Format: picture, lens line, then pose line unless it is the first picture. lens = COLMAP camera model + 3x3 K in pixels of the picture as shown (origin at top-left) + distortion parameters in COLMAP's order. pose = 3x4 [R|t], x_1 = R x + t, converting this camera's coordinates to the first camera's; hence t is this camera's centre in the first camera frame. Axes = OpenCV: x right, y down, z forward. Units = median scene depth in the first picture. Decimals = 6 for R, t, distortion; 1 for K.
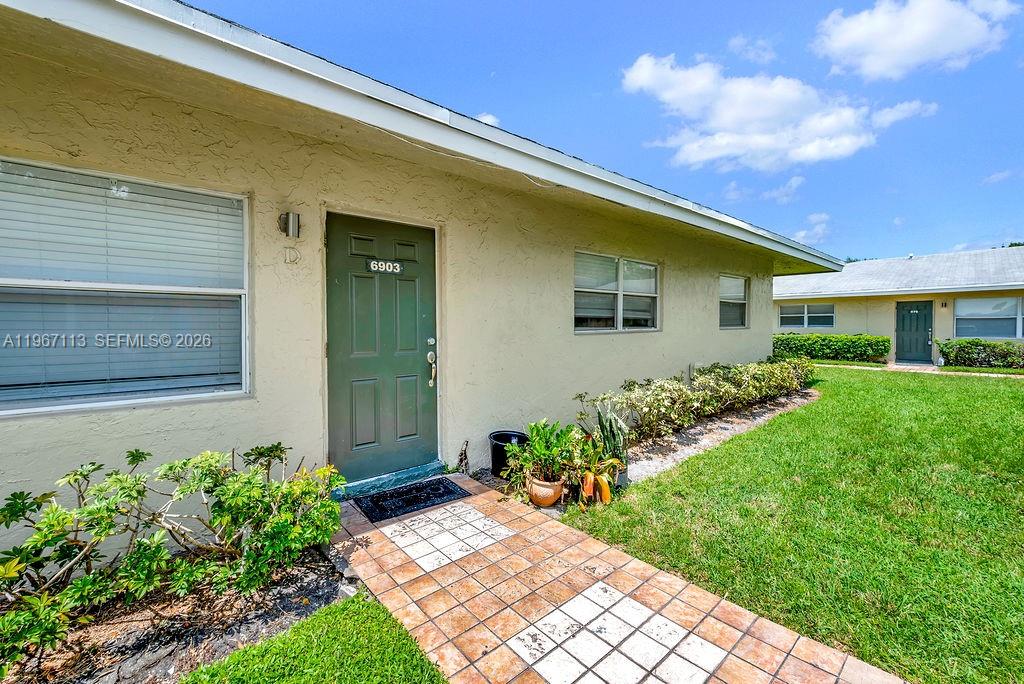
lens RADIAL K [[417.8, 0, 516.8], [0, 417.8, 332.8], [0, 0, 1]] dist [-0.000485, -0.000190]
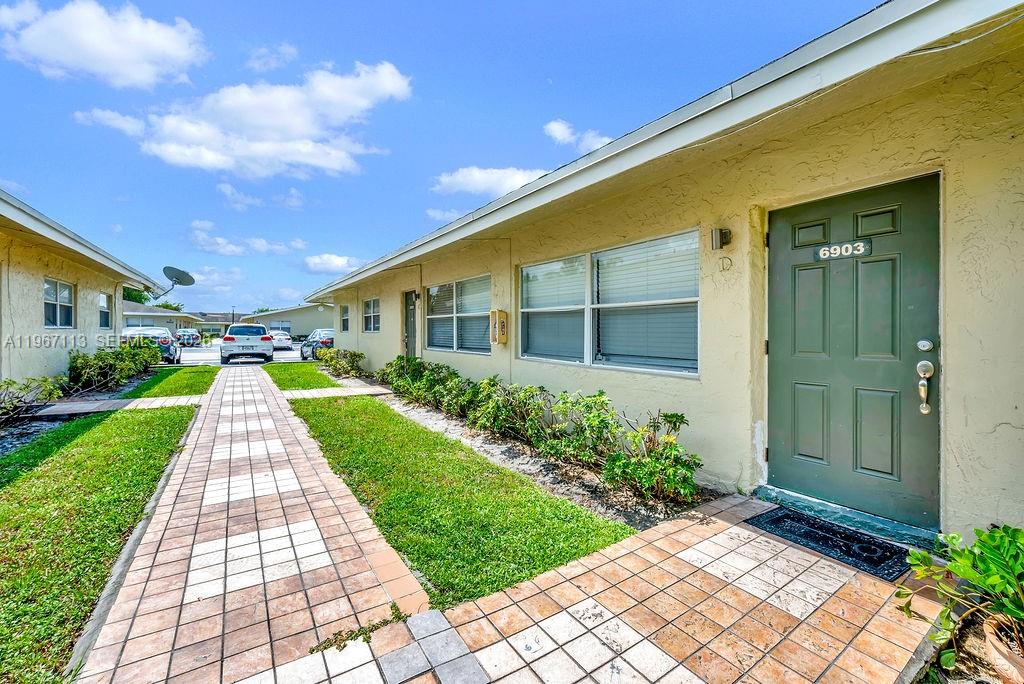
lens RADIAL K [[417.8, 0, 516.8], [0, 417.8, 332.8], [0, 0, 1]] dist [-0.000485, -0.000190]
pose [[-0.127573, 0.002587, -0.991826, 0.735799], [-0.017854, 0.999829, 0.004905, 0.012555], [0.991668, 0.018334, -0.127505, 0.609940]]
